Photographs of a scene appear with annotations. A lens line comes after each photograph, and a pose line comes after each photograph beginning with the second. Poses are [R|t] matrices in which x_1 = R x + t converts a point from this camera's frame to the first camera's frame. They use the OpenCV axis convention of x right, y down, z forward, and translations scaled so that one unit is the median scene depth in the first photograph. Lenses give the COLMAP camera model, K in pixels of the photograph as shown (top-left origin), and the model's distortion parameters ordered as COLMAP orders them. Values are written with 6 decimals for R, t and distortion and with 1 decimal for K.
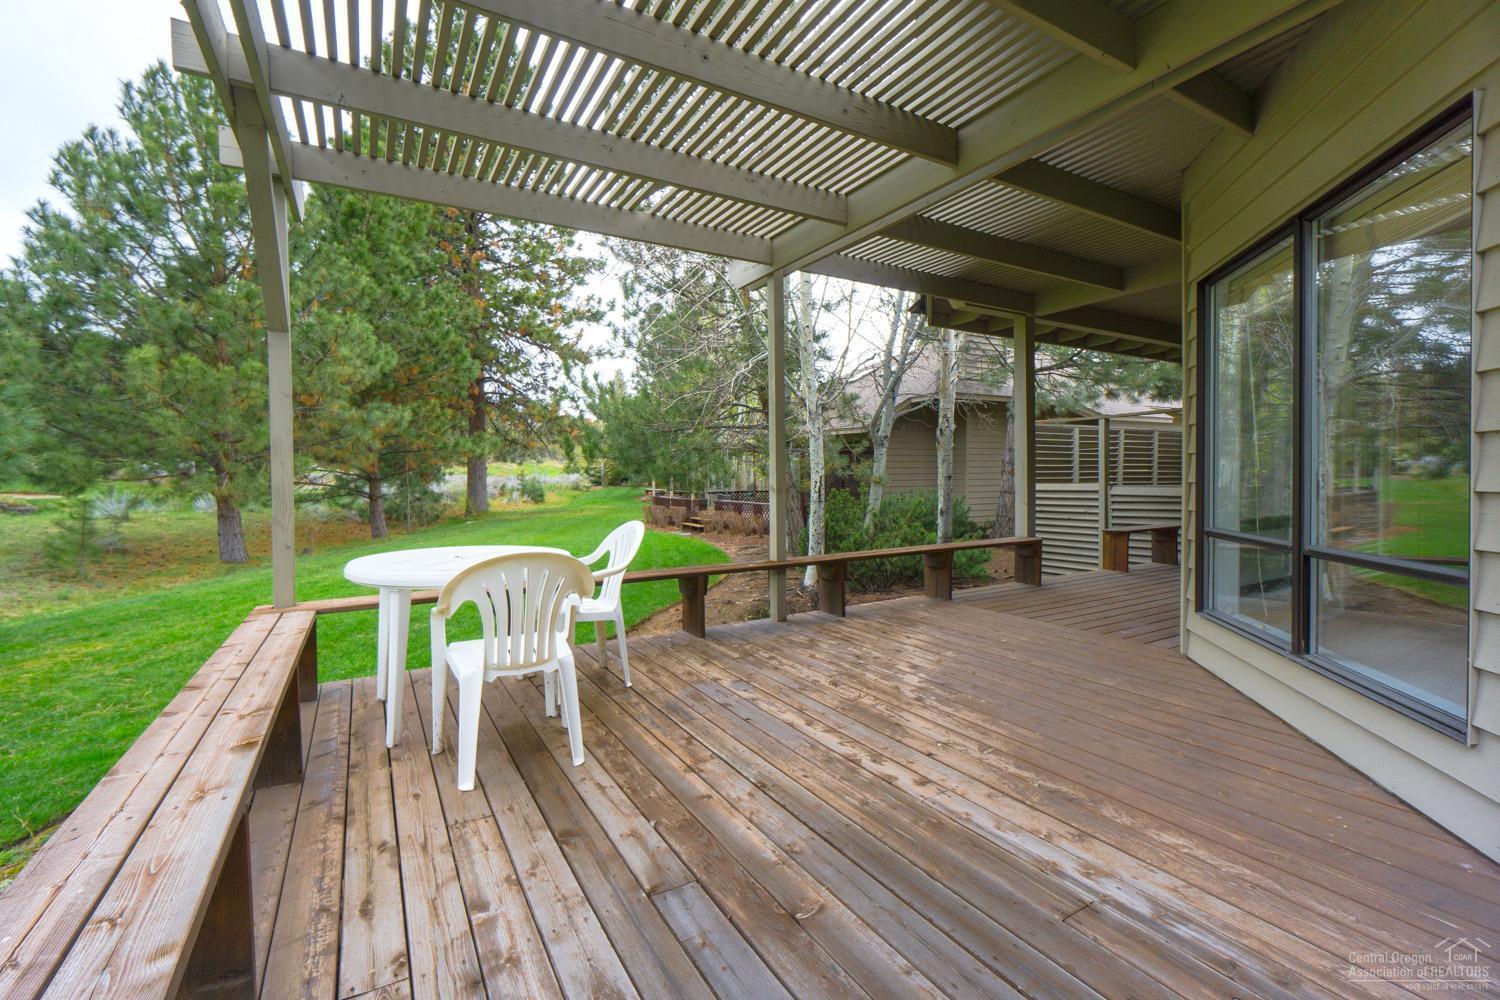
lens RADIAL K [[665.4, 0, 750.1], [0, 665.4, 497.4], [0, 0, 1]] dist [0.000553, 0.000097]
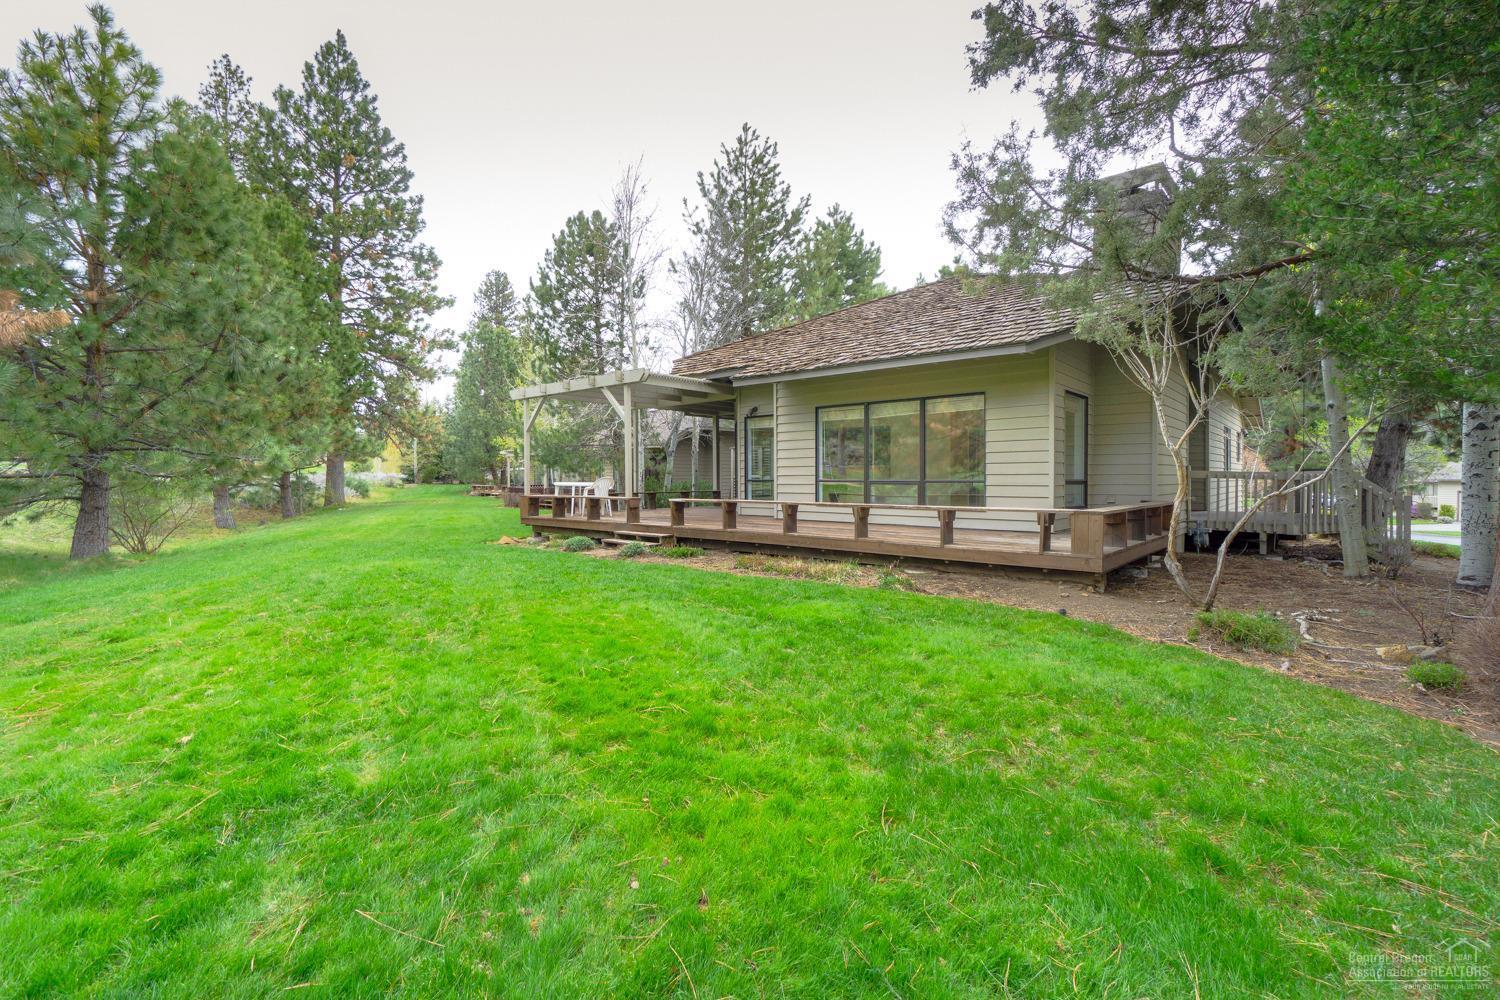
lens RADIAL K [[665.4, 0, 752.0], [0, 665.4, 488.1], [0, 0, 1]] dist [0.000553, 0.000097]
pose [[0.953957, 0.002750, 0.299932, -0.082399], [0.002576, 0.999846, -0.017361, 0.027090], [-0.299933, 0.017334, 0.953803, -0.474629]]
